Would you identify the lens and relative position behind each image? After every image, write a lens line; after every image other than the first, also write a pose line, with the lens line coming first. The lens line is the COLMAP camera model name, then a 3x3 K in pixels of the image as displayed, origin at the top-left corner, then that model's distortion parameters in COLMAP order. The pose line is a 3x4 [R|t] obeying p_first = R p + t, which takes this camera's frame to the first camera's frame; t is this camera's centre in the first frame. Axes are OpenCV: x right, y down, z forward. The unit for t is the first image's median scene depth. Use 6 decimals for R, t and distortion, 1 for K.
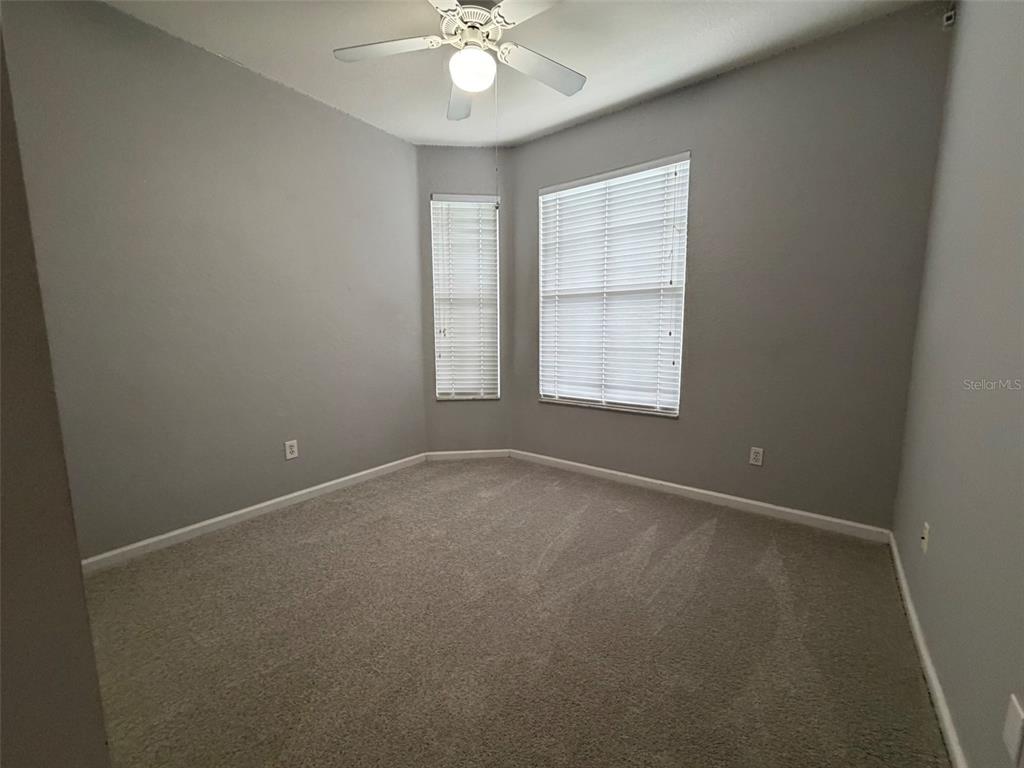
lens RADIAL K [[408.7, 0, 509.6], [0, 408.7, 382.7], [0, 0, 1]] dist [0.000646, -0.000265]
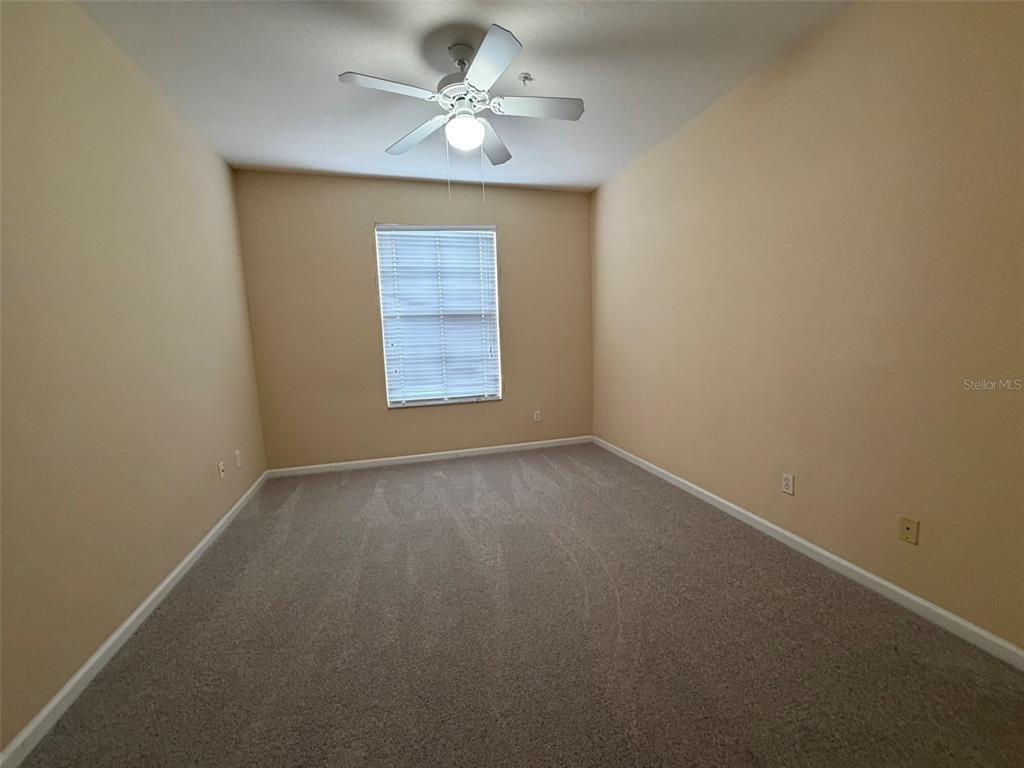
lens RADIAL K [[408.7, 0, 509.6], [0, 408.7, 382.7], [0, 0, 1]] dist [0.000646, -0.000265]
pose [[0.677220, -0.106454, 0.728039, -0.653618], [0.119860, 0.992222, 0.033589, -0.024656], [-0.725953, 0.064516, 0.684712, -0.052042]]
